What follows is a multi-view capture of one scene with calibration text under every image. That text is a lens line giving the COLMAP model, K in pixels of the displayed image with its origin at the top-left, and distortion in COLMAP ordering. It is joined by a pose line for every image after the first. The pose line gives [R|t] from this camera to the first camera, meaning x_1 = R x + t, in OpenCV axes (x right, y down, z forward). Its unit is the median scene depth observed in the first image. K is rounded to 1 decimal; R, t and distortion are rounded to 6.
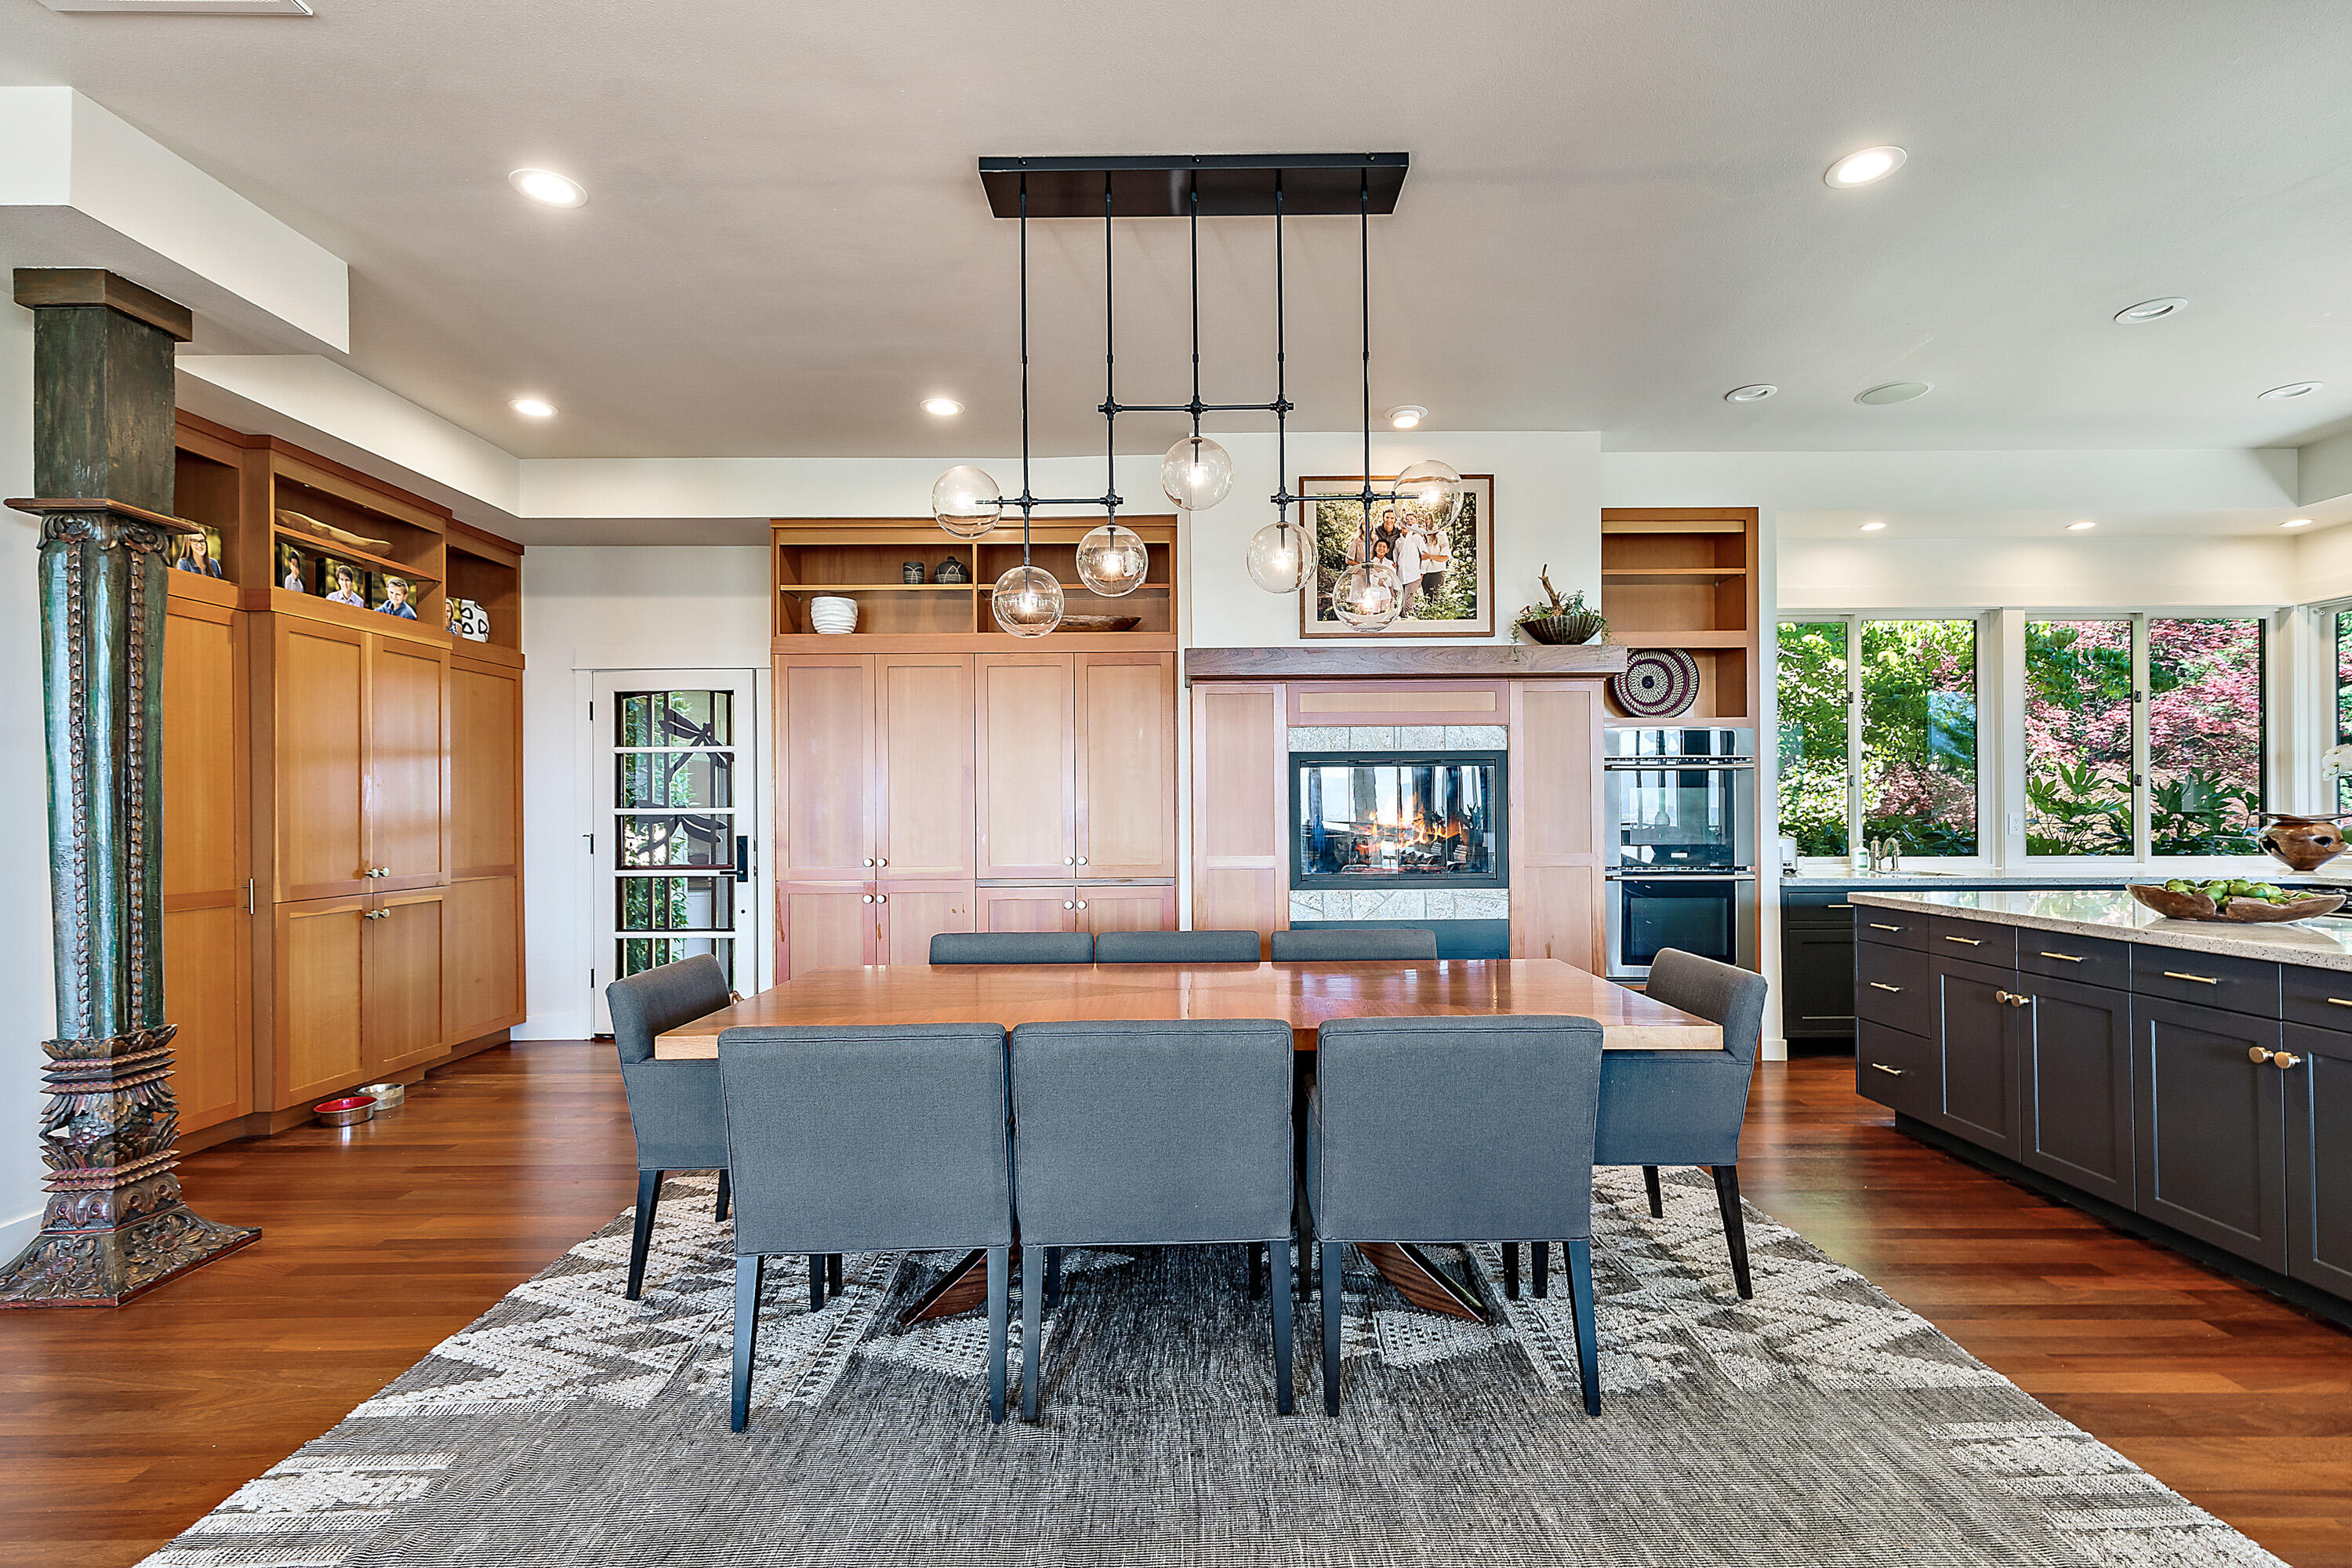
lens RADIAL K [[1075.3, 0, 1189.2], [0, 1075.3, 795.2], [0, 0, 1]] dist [0.008046, 0.000010]
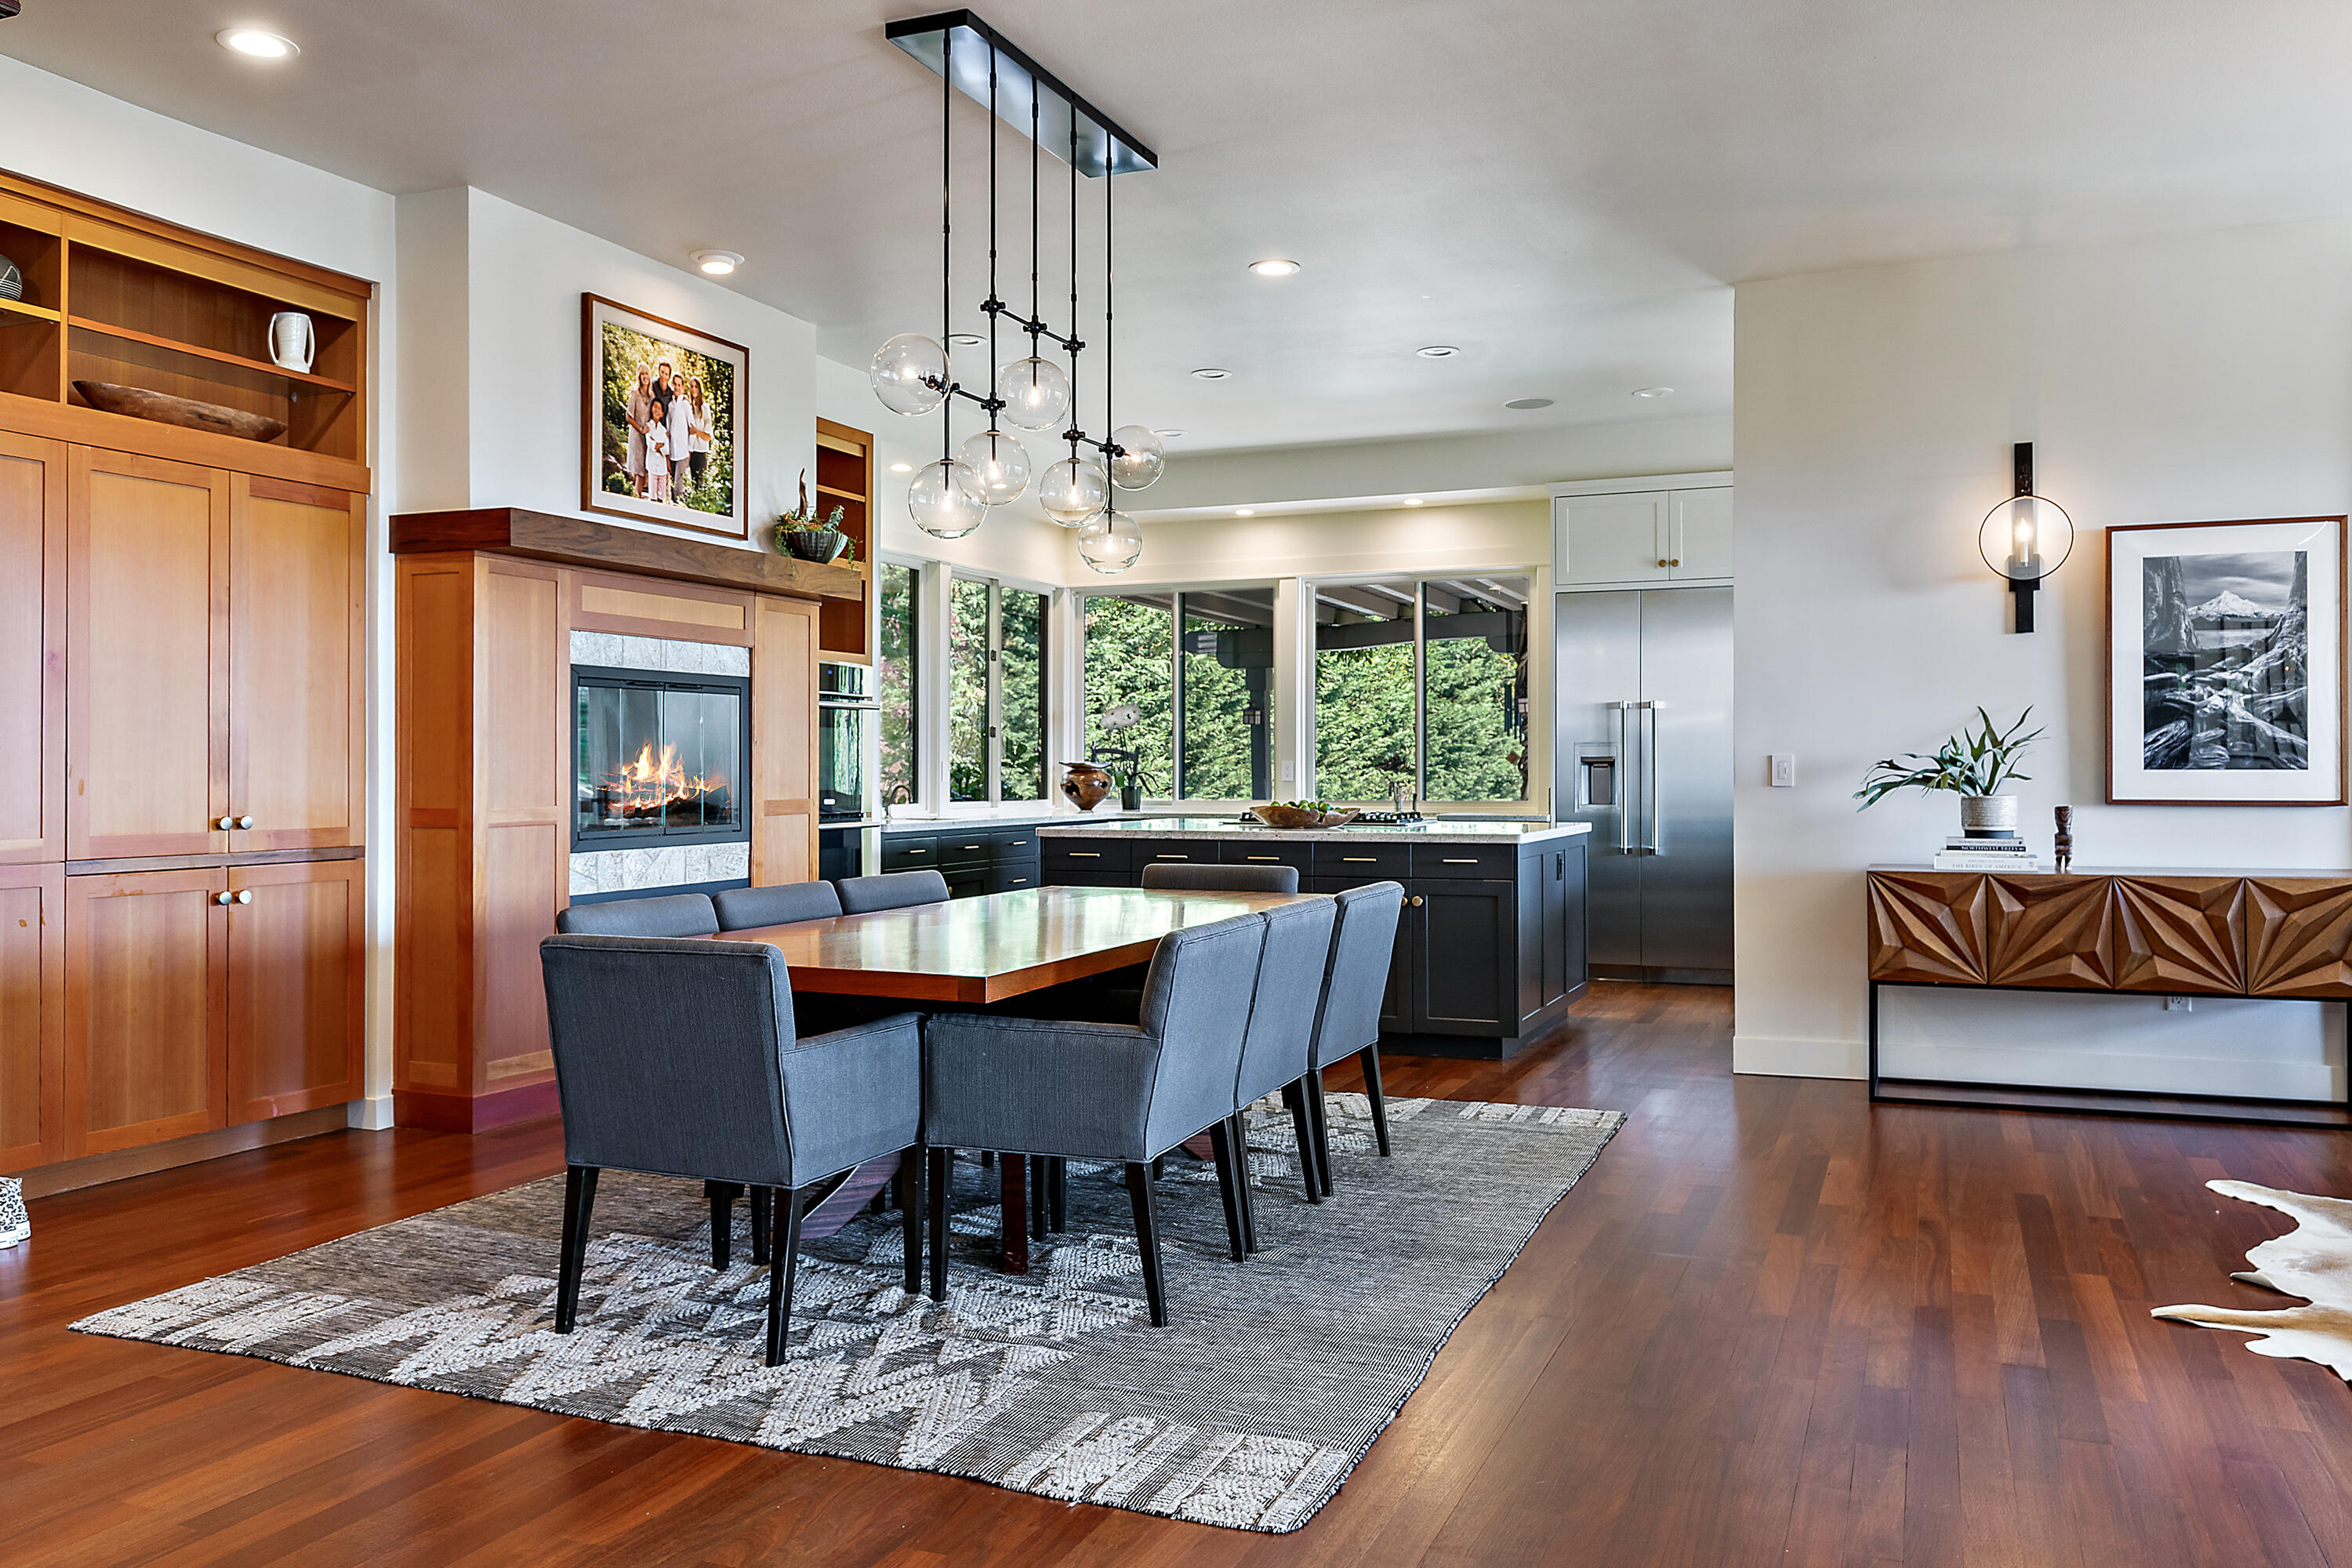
lens RADIAL K [[1798.3, 0, 1178.8], [0, 1798.3, 753.4], [0, 0, 1]] dist [0.001746, -0.002345]
pose [[0.389868, 0.014253, 0.920761, -0.869680], [-0.015311, 0.999842, -0.008994, 0.025384], [-0.920744, -0.010592, 0.390025, 0.141385]]
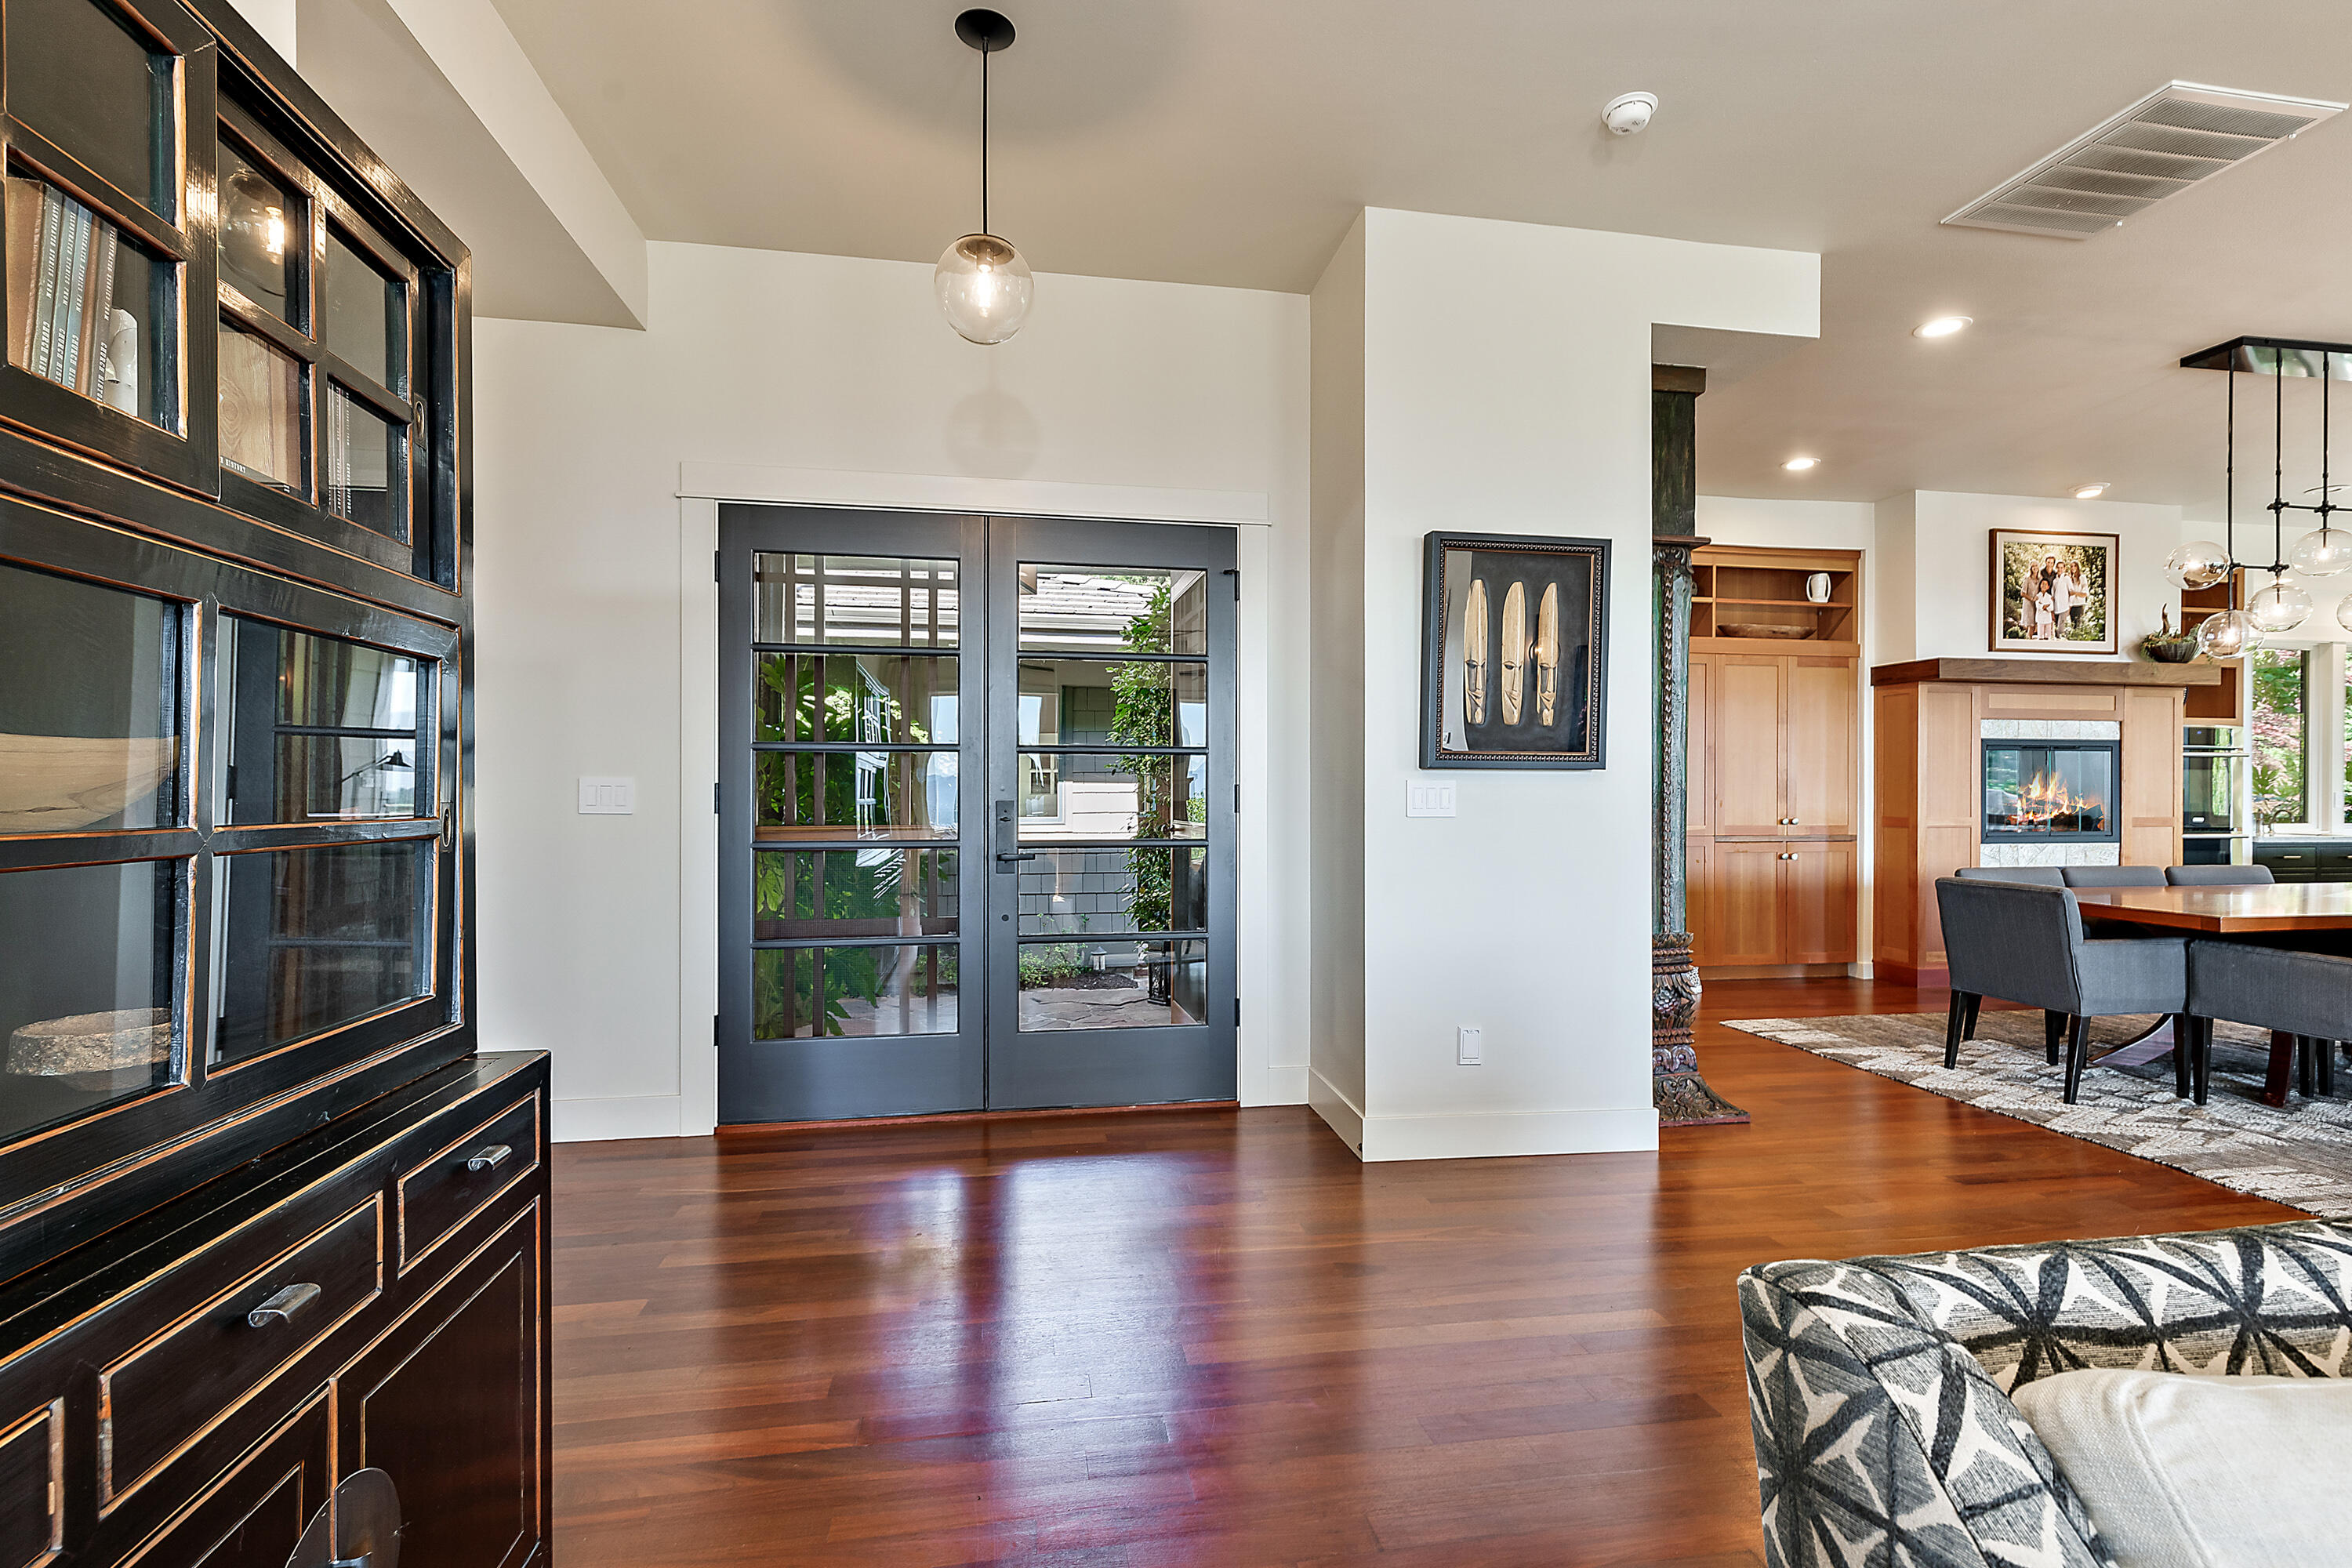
lens RADIAL K [[1075.3, 0, 1189.2], [0, 1075.3, 795.2], [0, 0, 1]] dist [0.008046, 0.000010]
pose [[0.984916, 0.008837, 0.172806, -1.083837], [-0.011601, 0.999820, 0.014990, 0.020433], [-0.172642, -0.016769, 0.984842, -0.131699]]
